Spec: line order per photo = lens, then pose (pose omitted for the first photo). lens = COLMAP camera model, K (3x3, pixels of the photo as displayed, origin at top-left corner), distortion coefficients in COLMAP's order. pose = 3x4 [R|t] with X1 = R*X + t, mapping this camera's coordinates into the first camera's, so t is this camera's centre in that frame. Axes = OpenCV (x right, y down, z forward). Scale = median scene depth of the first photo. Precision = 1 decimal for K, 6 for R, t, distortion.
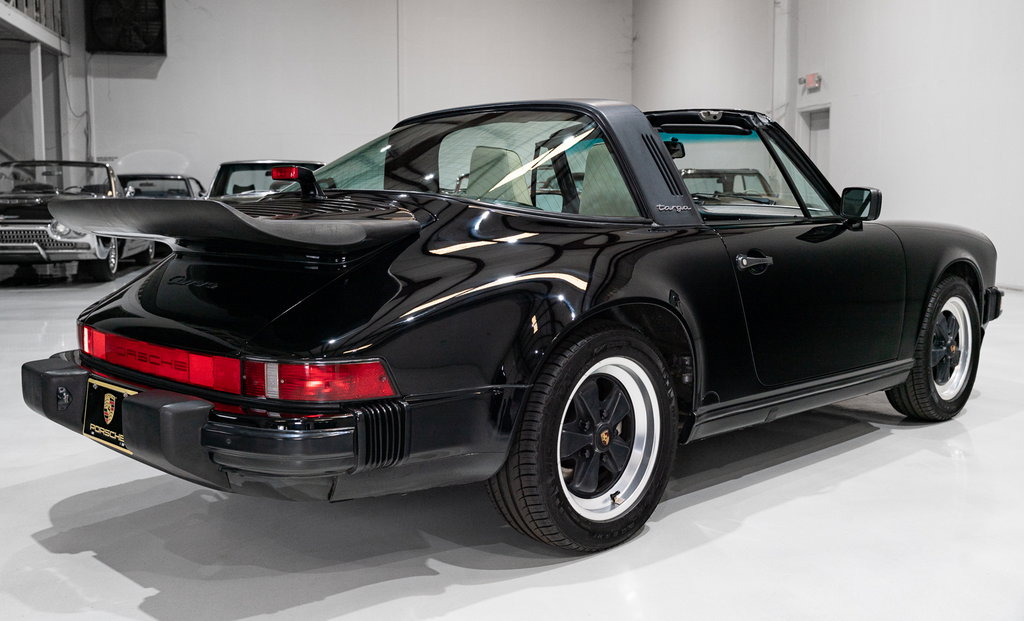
lens RADIAL K [[1027.6, 0, 510.0], [0, 1027.6, 309.5], [0, 0, 1]] dist [-0.019038, 0.000000]
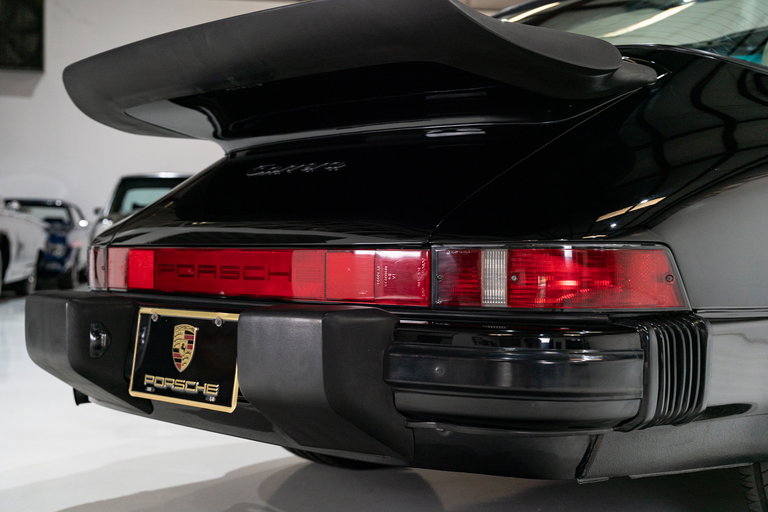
lens RADIAL K [[1133.4, 0, 384.6], [0, 1133.4, 256.3], [0, 0, 1]] dist [-0.015163, 0.000000]
pose [[0.999986, 0.004905, -0.002045, -0.230551], [-0.005097, 0.994171, -0.107696, 0.101142], [0.001505, 0.107705, 0.994182, 0.251922]]
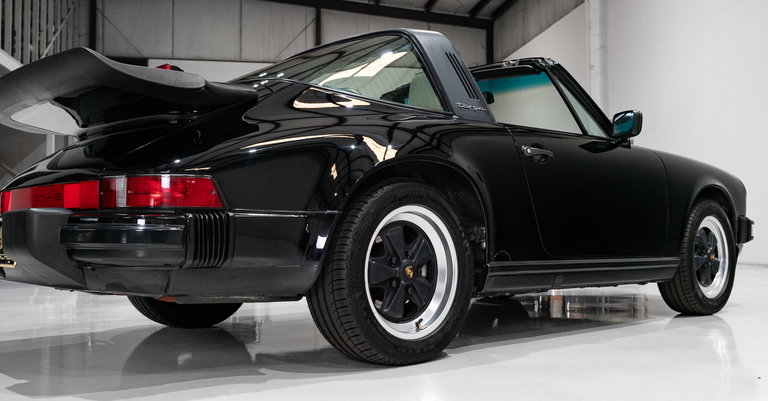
lens RADIAL K [[767.7, 0, 384.7], [0, 767.7, 201.0], [0, 0, 1]] dist [-0.006174, 0.000000]
pose [[0.999797, 0.001009, -0.020146, 0.079172], [-0.003607, 0.991593, -0.129343, 0.154772], [0.019846, 0.129389, 0.991395, 0.077150]]
